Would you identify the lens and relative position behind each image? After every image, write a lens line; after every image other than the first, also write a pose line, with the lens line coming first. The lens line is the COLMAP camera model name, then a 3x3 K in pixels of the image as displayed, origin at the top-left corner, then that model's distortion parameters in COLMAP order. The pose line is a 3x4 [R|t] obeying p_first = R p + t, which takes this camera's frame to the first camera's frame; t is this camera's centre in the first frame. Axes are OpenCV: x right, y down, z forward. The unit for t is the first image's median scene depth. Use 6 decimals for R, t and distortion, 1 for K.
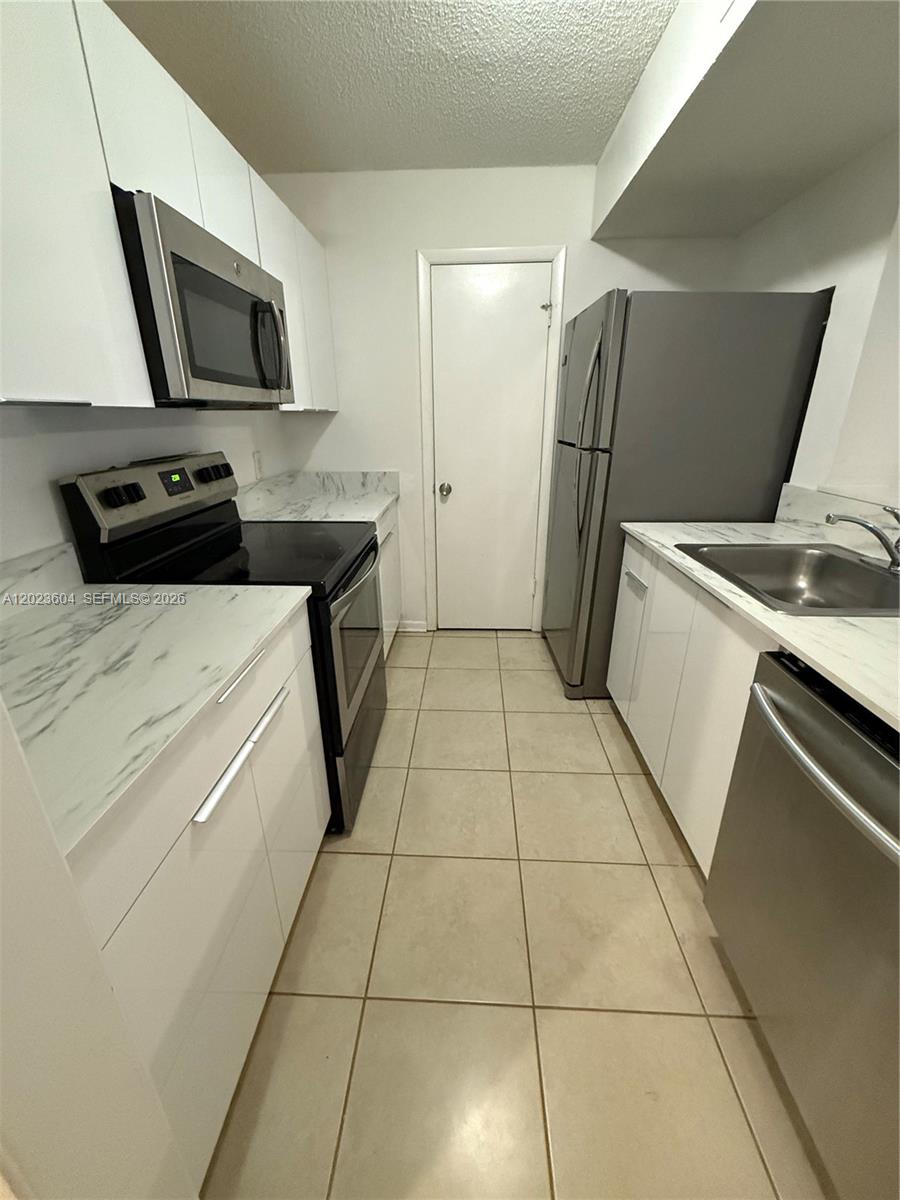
lens RADIAL K [[481.7, 0, 448.7], [0, 481.7, 599.9], [0, 0, 1]] dist [0.003434, -0.000142]
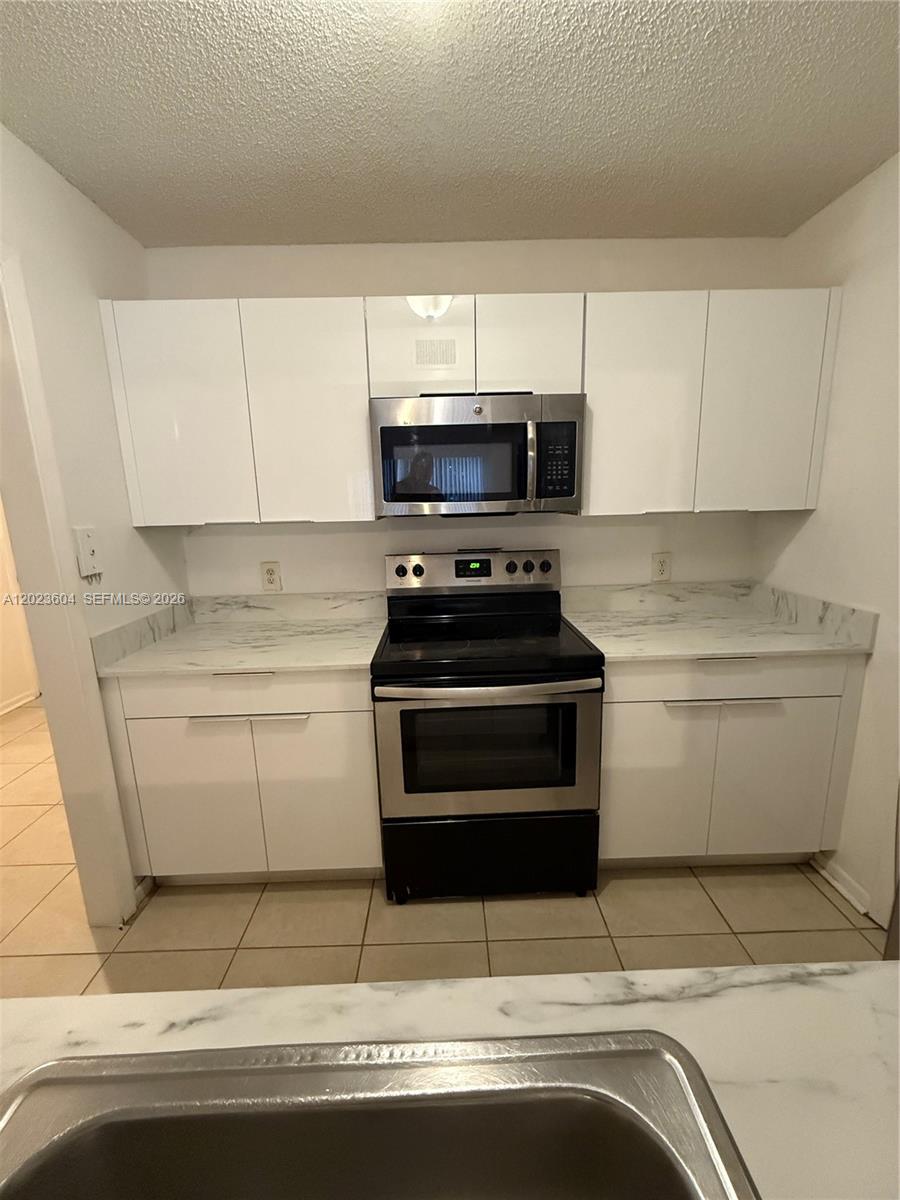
lens RADIAL K [[481.7, 0, 454.7], [0, 481.7, 602.1], [0, 0, 1]] dist [0.003434, -0.000142]
pose [[0.062318, 0.211664, -0.975354, 0.589169], [-0.337122, 0.924280, 0.179041, -0.307096], [0.939396, 0.317656, 0.128956, 0.662510]]
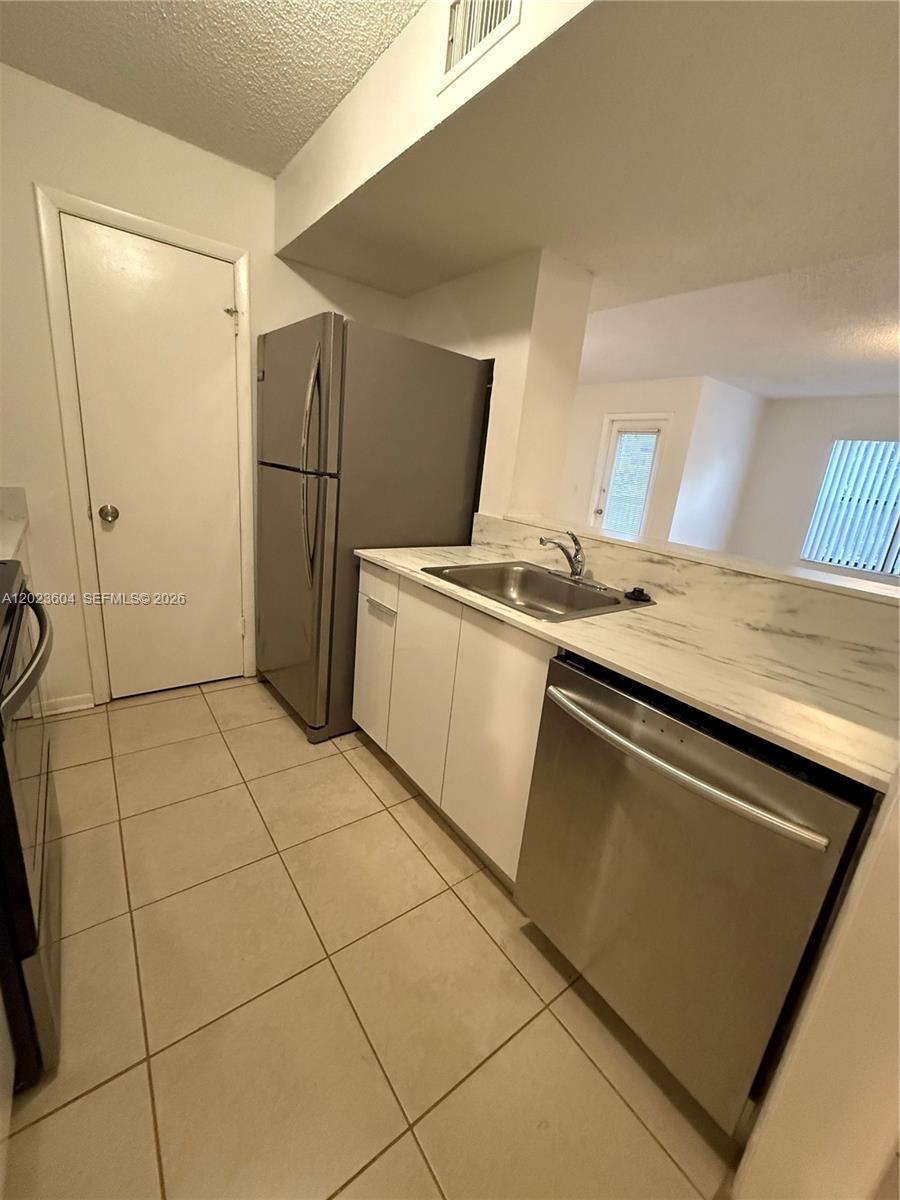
lens RADIAL K [[481.7, 0, 448.5], [0, 481.7, 598.8], [0, 0, 1]] dist [0.003434, -0.000142]
pose [[0.767702, -0.097385, 0.633364, -0.126845], [0.133765, 0.990965, -0.009768, -0.027030], [-0.626690, 0.092221, 0.773793, 0.134841]]
